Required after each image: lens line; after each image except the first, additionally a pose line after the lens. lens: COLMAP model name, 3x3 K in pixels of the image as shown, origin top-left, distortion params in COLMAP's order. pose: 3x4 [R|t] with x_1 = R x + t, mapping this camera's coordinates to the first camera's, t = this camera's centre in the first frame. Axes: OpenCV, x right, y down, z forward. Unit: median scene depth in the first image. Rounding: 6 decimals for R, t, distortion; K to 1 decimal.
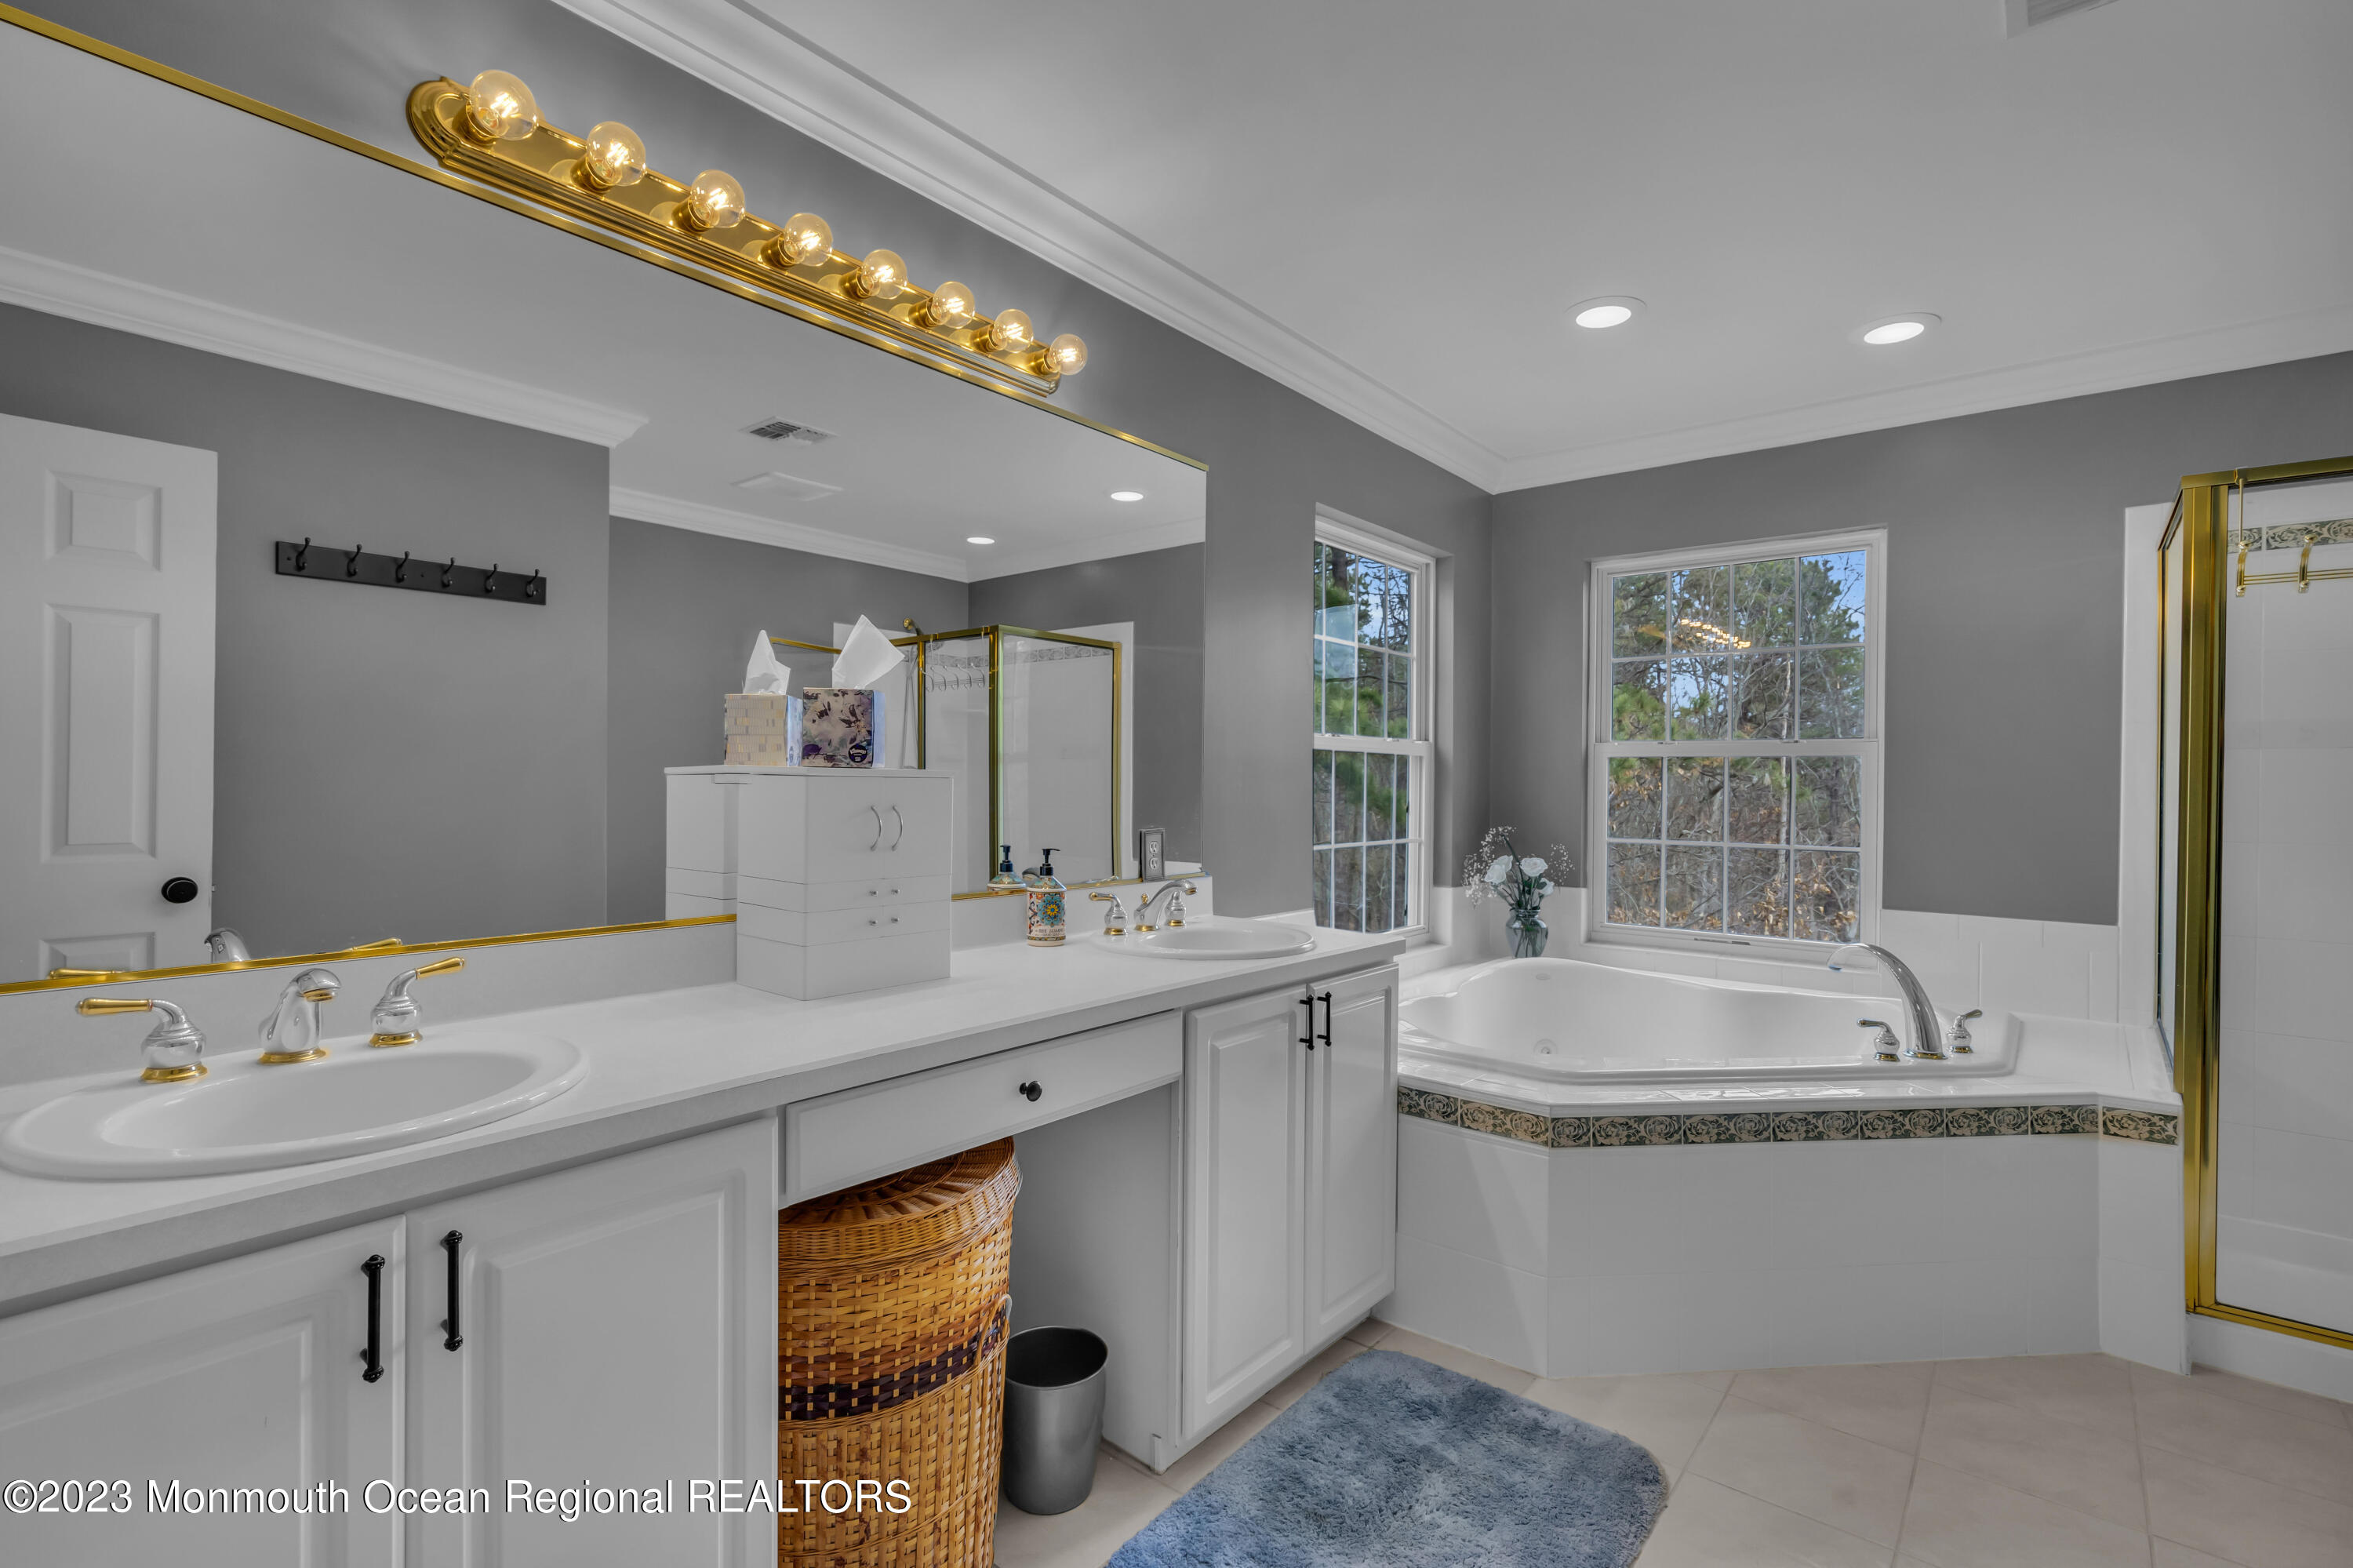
lens RADIAL K [[1076.3, 0, 1176.5], [0, 1076.3, 784.0], [0, 0, 1]] dist [-0.006738, 0.003873]
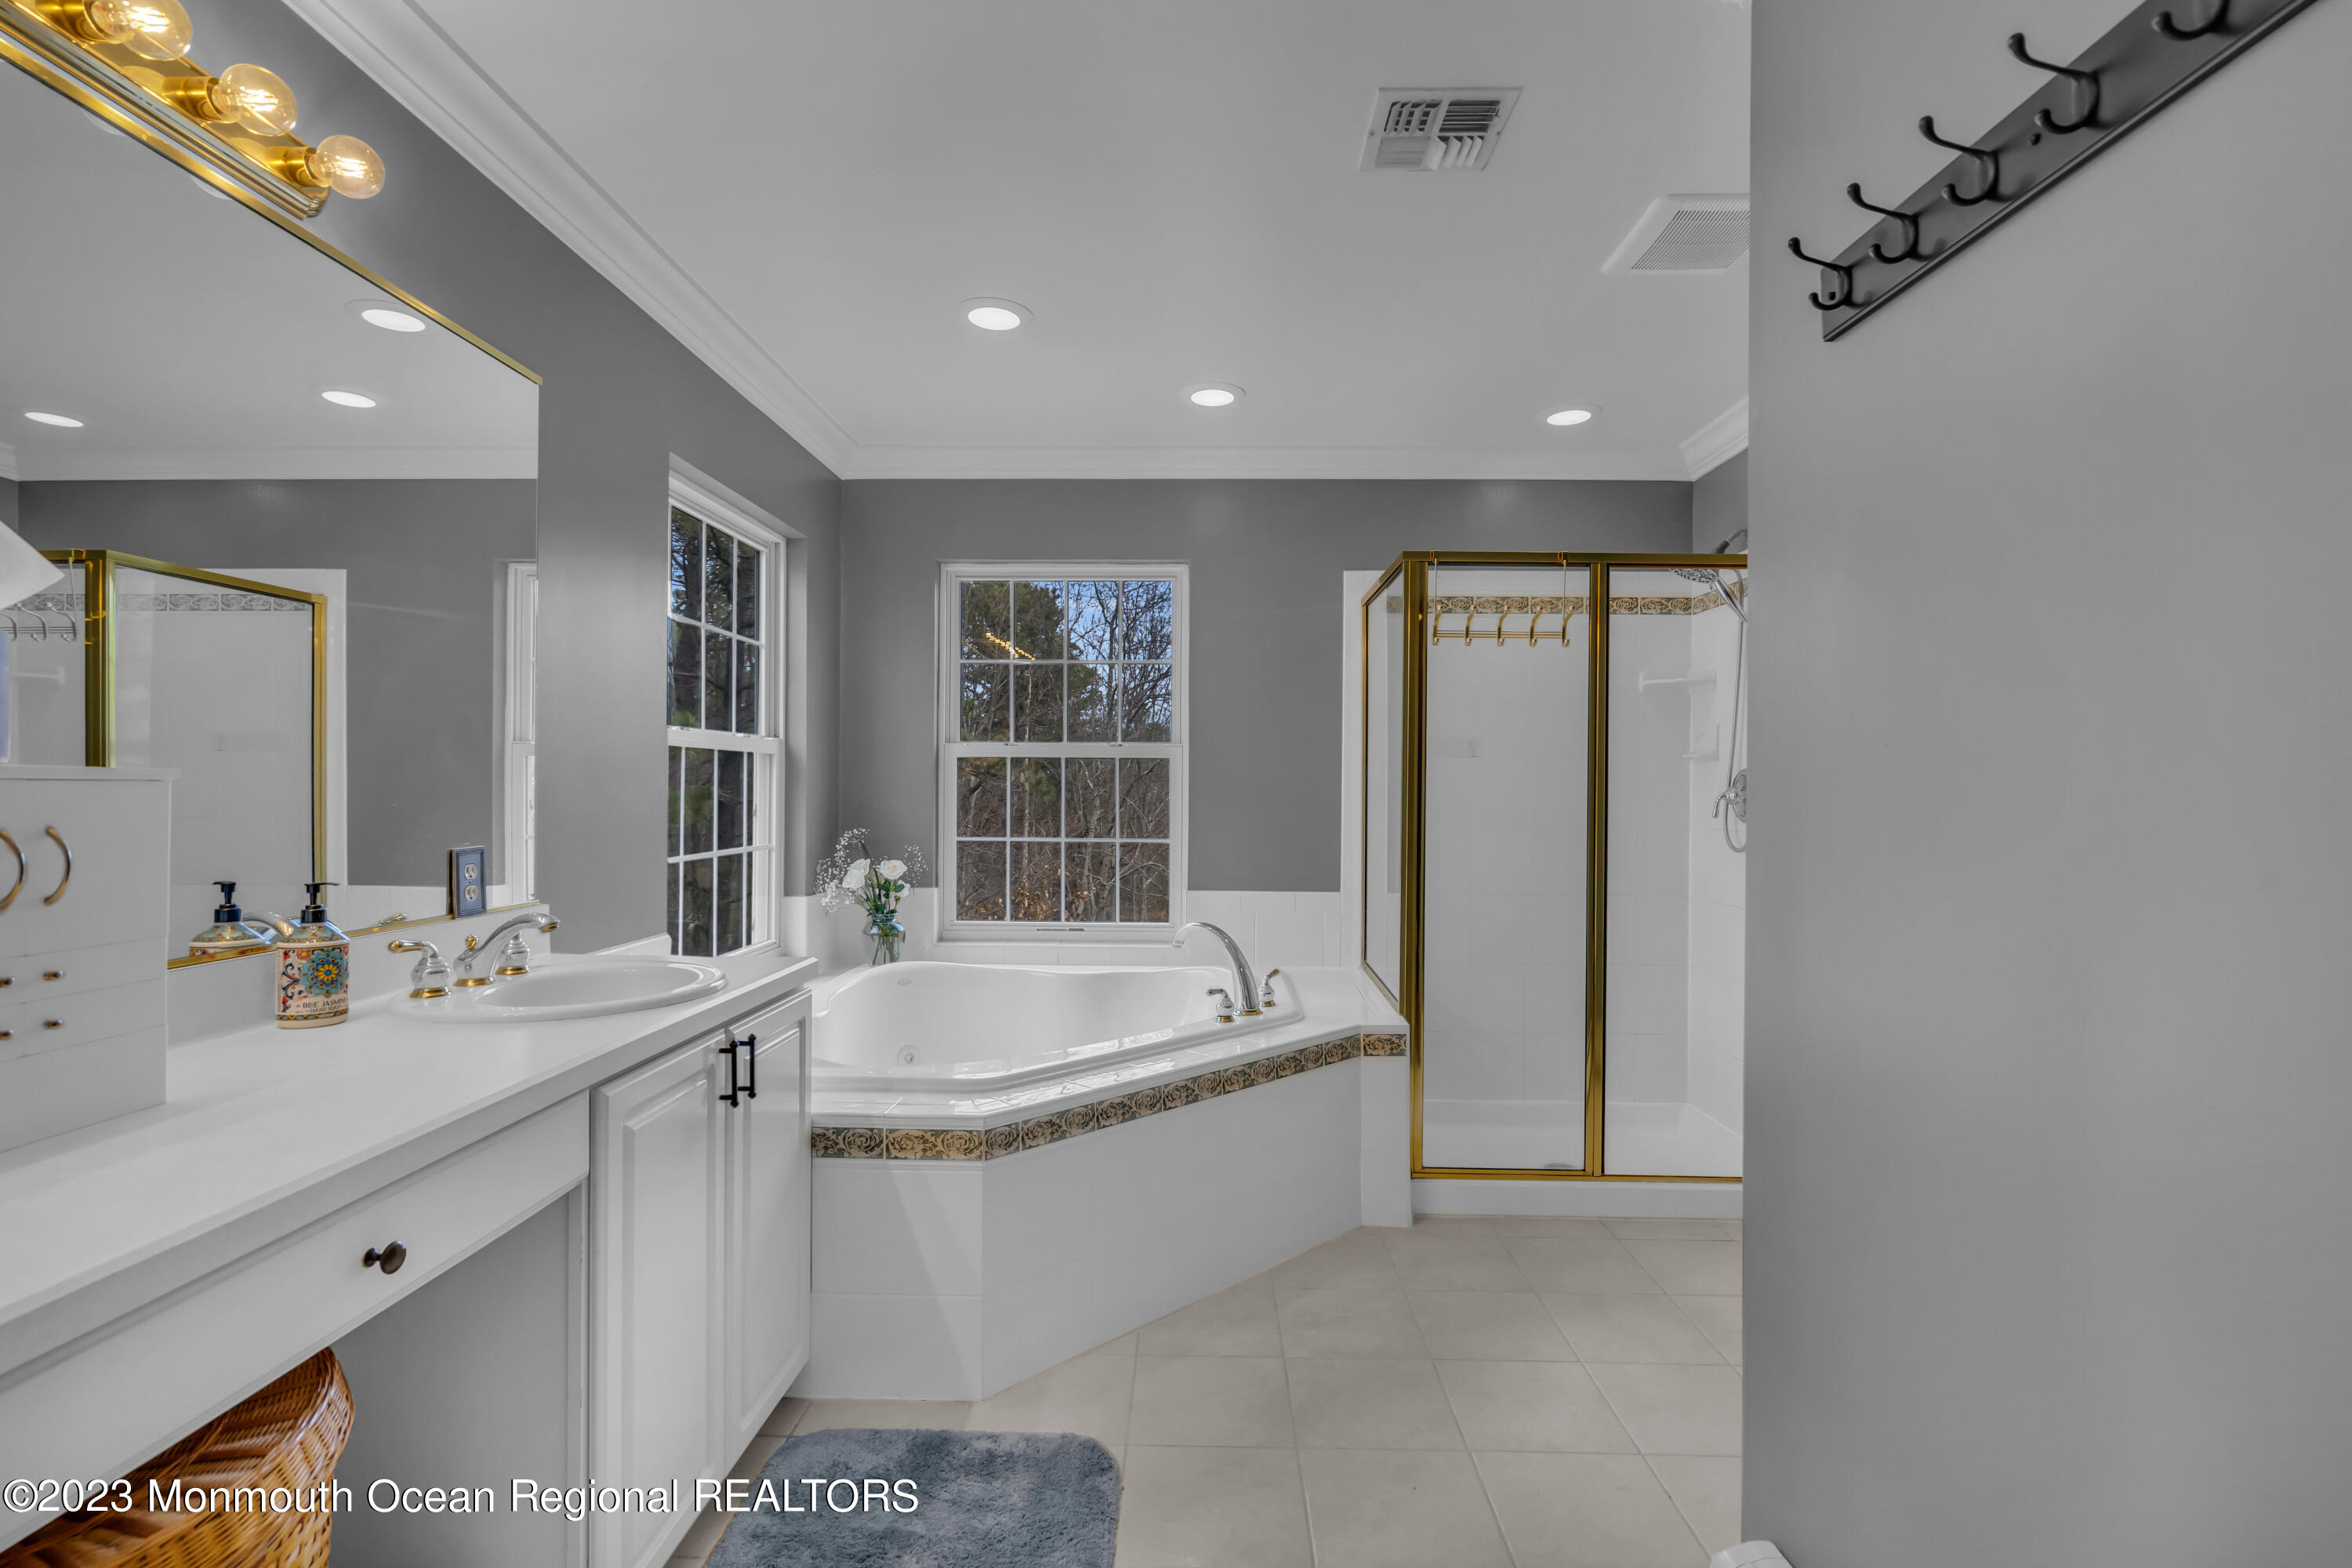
lens RADIAL K [[1075.8, 0, 1176.0], [0, 1075.8, 784.0], [0, 0, 1]] dist [-0.006738, 0.003873]
pose [[0.787655, -0.003460, 0.616106, -0.105084], [0.002987, 0.999994, 0.001798, -0.002148], [-0.616109, 0.000424, 0.787661, 0.125184]]
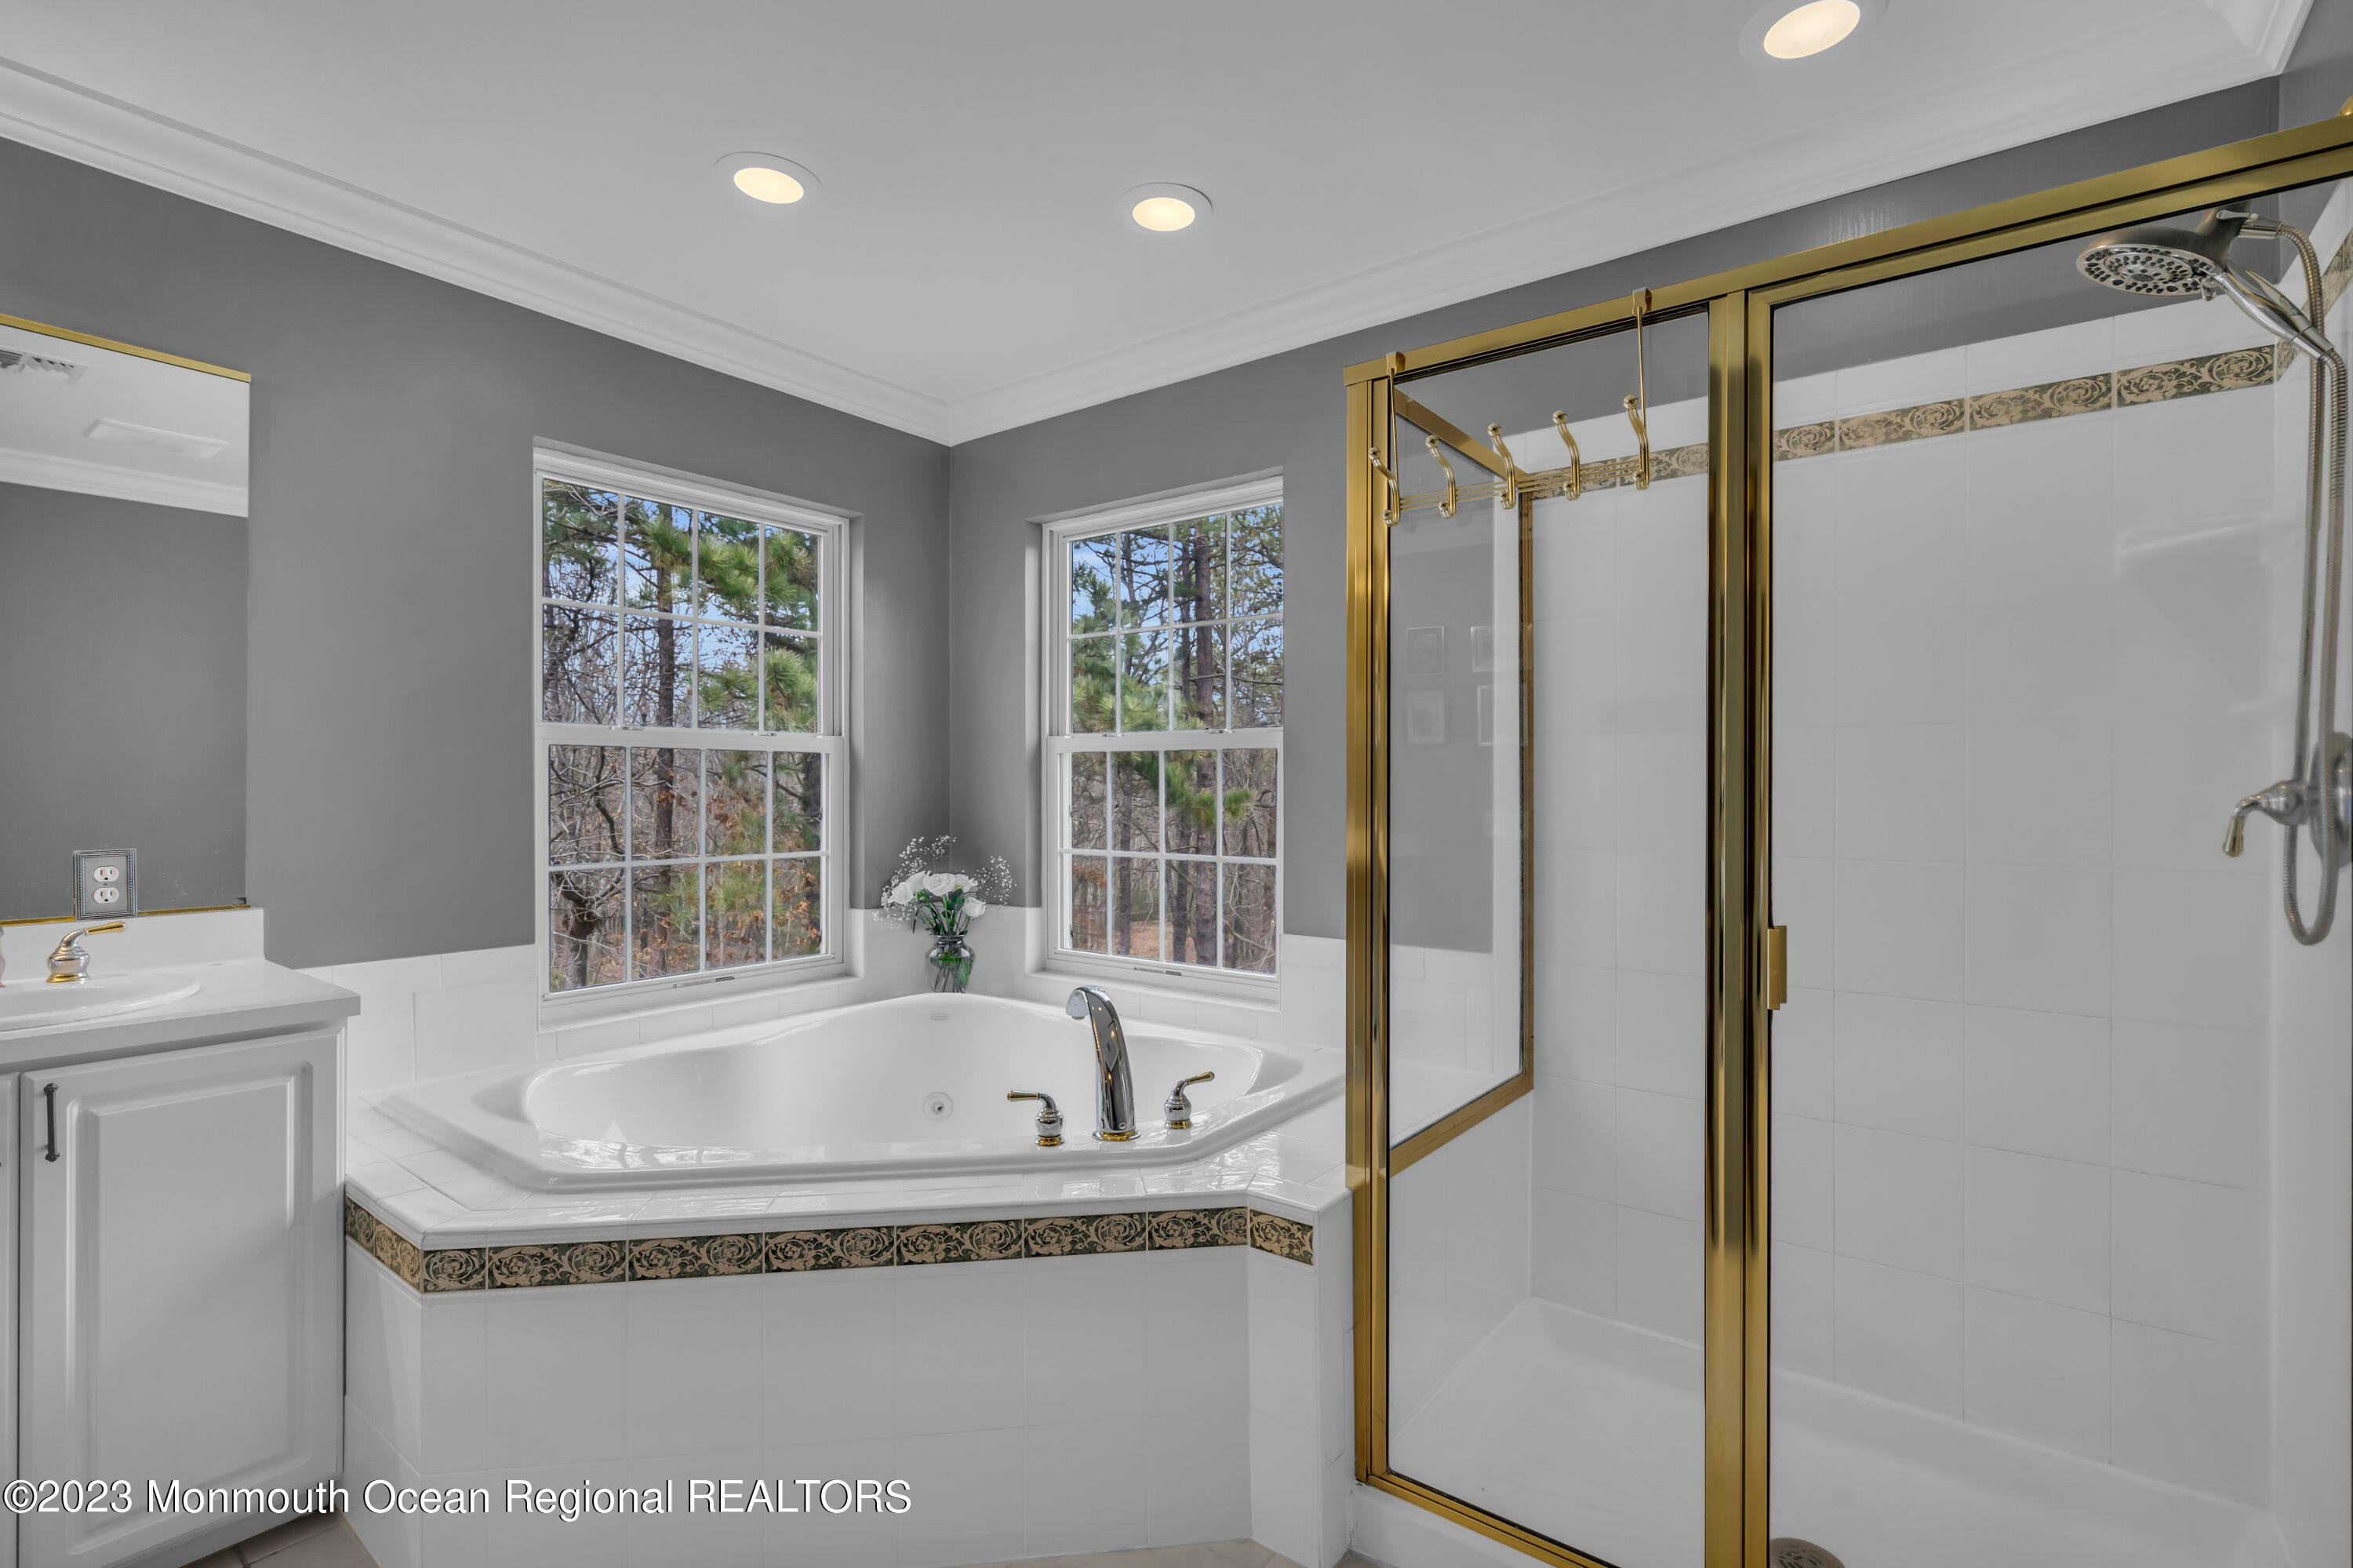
lens RADIAL K [[1076.3, 0, 1176.5], [0, 1076.3, 784.0], [0, 0, 1]] dist [-0.006738, 0.003873]
pose [[0.999230, -0.007967, 0.038406, 0.784237], [0.008146, 0.999957, -0.004494, 0.006592], [-0.038368, 0.004803, 0.999252, 0.250846]]
